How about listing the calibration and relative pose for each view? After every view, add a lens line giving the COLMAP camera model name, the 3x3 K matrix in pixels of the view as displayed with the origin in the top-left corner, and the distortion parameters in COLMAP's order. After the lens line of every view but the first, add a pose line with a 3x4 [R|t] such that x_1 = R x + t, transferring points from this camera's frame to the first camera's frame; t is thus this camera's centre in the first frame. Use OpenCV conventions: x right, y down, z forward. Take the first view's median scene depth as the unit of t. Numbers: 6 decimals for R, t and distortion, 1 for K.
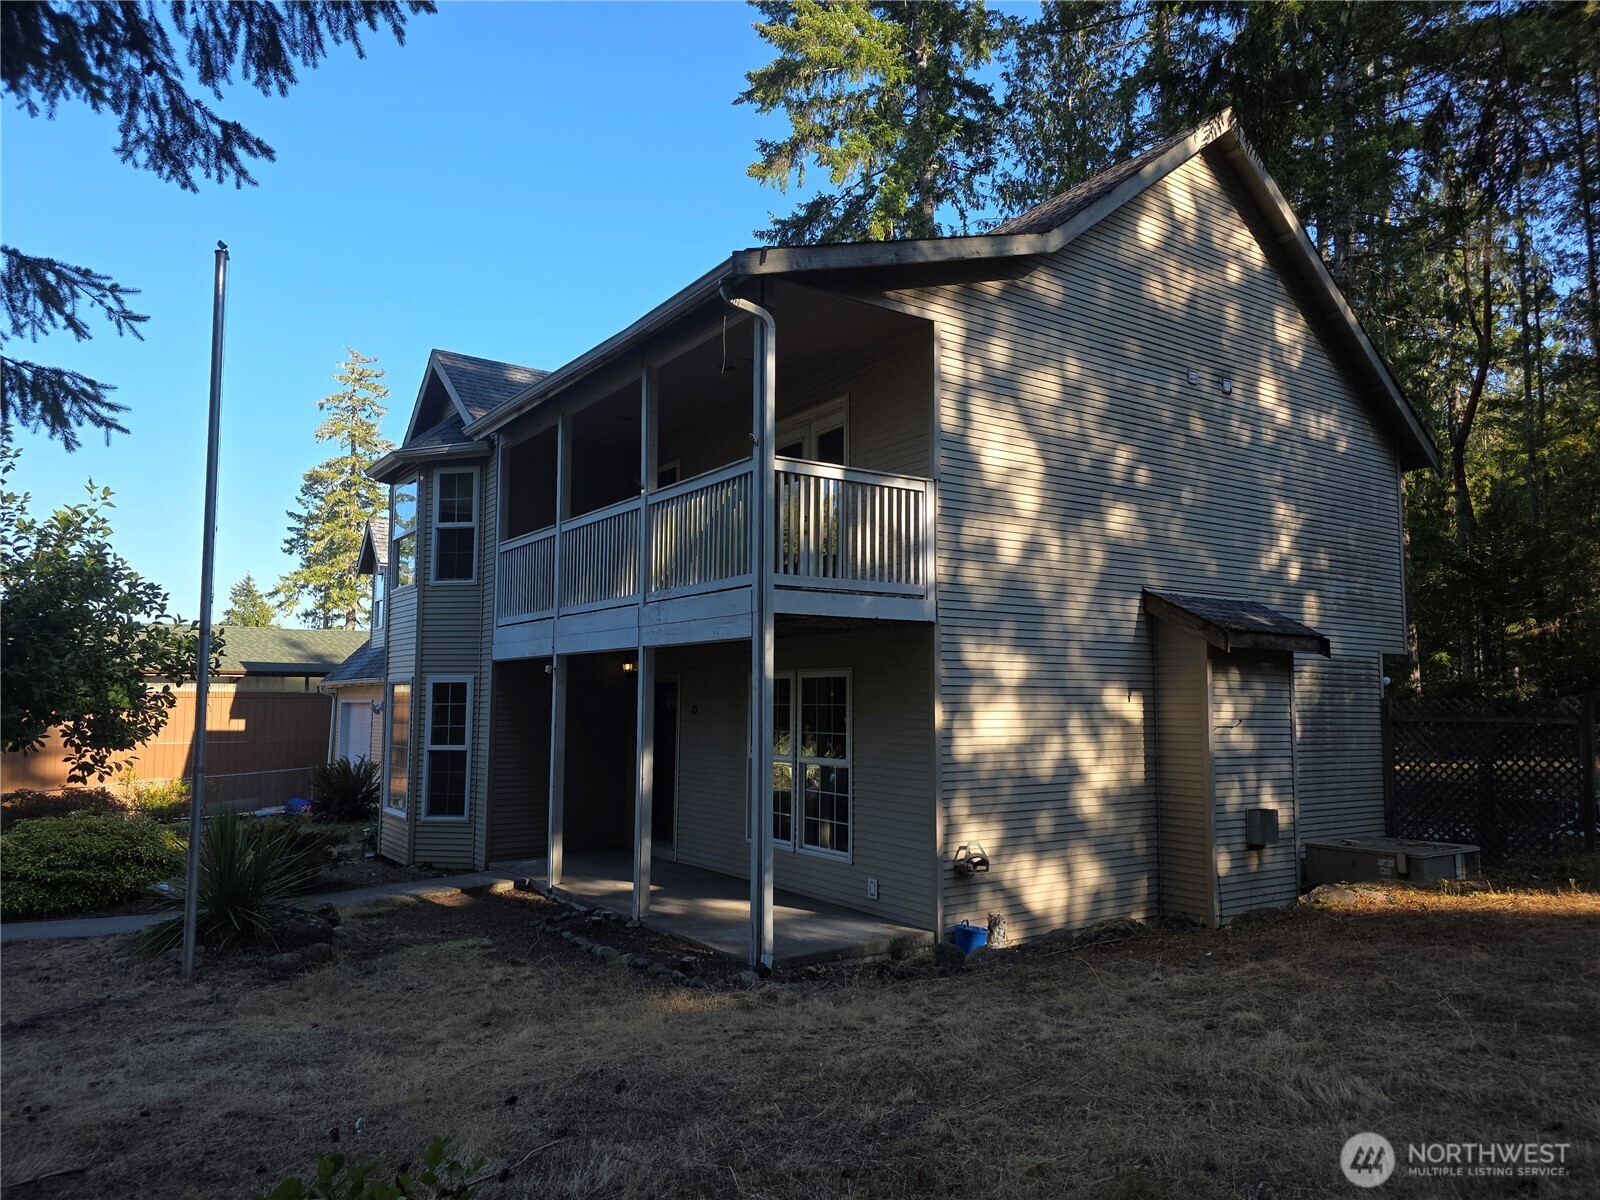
lens RADIAL K [[1090.9, 0, 796.7], [0, 1090.9, 612.0], [0, 0, 1]] dist [0.051583, -0.042713]
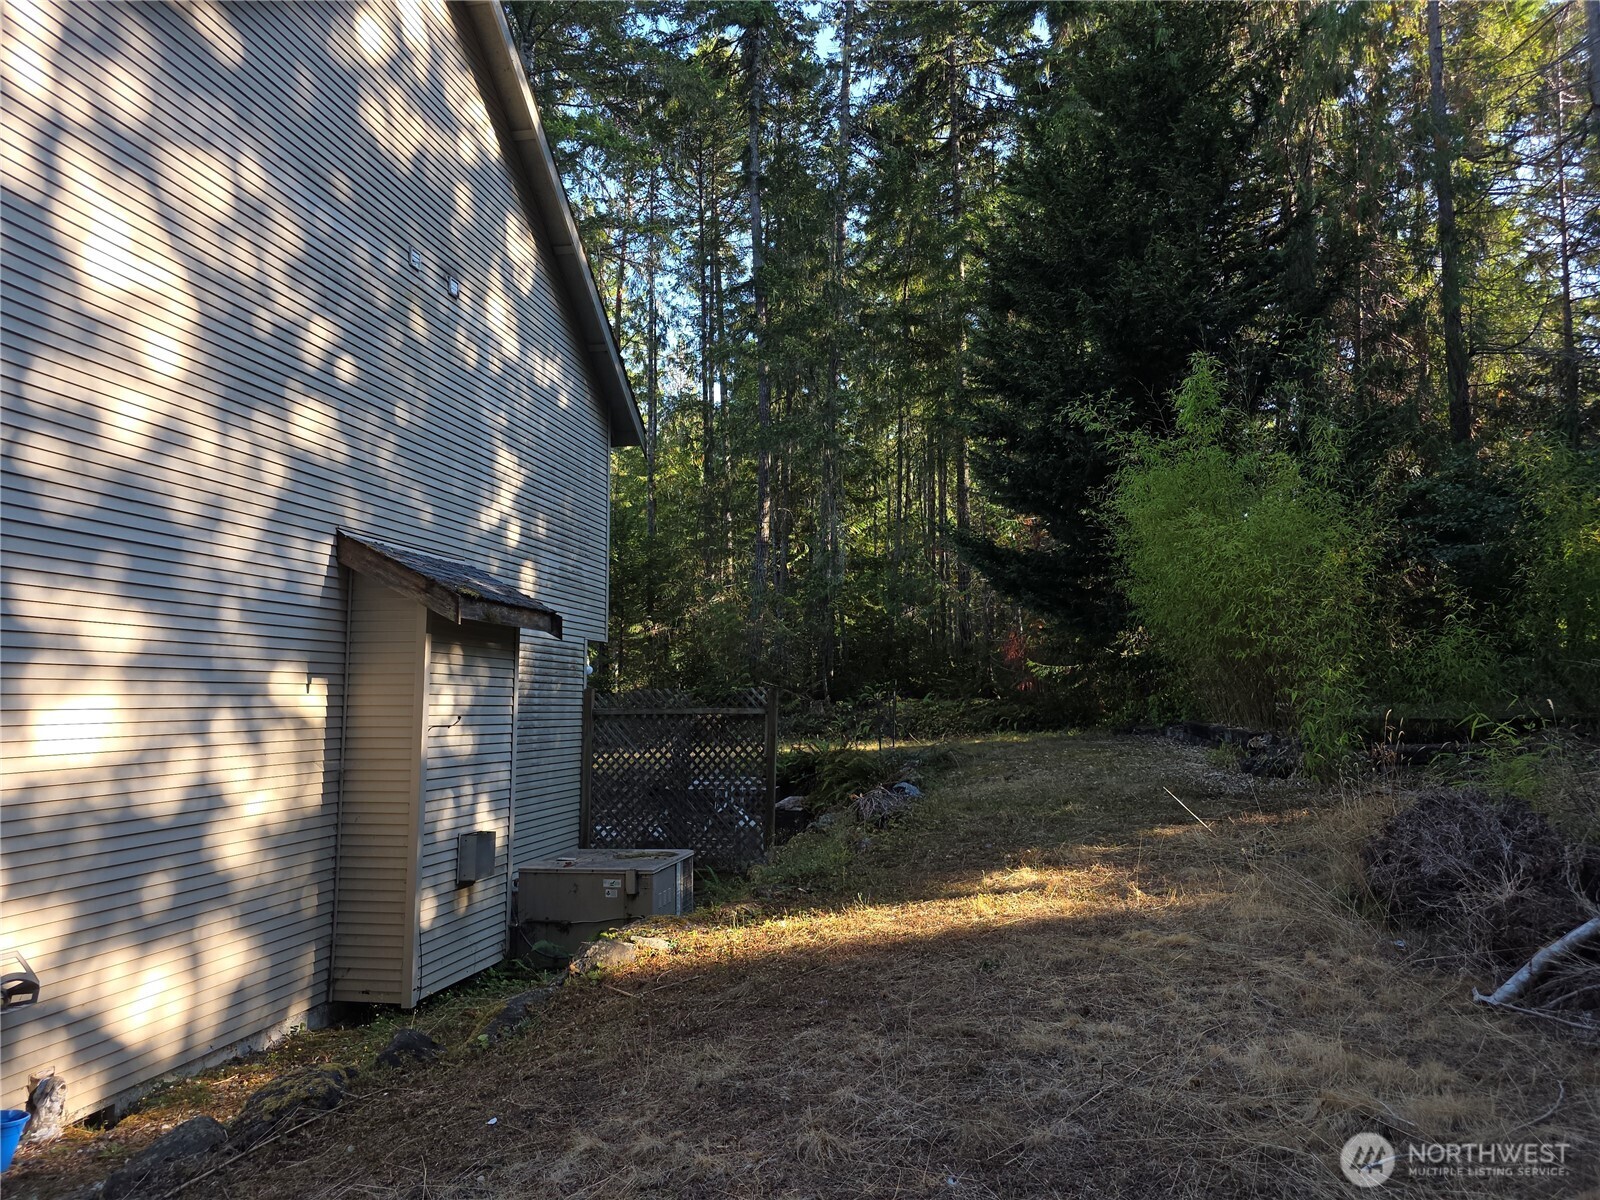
lens RADIAL K [[1090.9, 0, 806.0], [0, 1090.9, 600.9], [0, 0, 1]] dist [0.051583, -0.042713]
pose [[0.717006, 0.057675, 0.694677, 0.046587], [-0.050963, 0.998241, -0.030278, 0.029822], [-0.695202, -0.013693, 0.718684, 0.294337]]
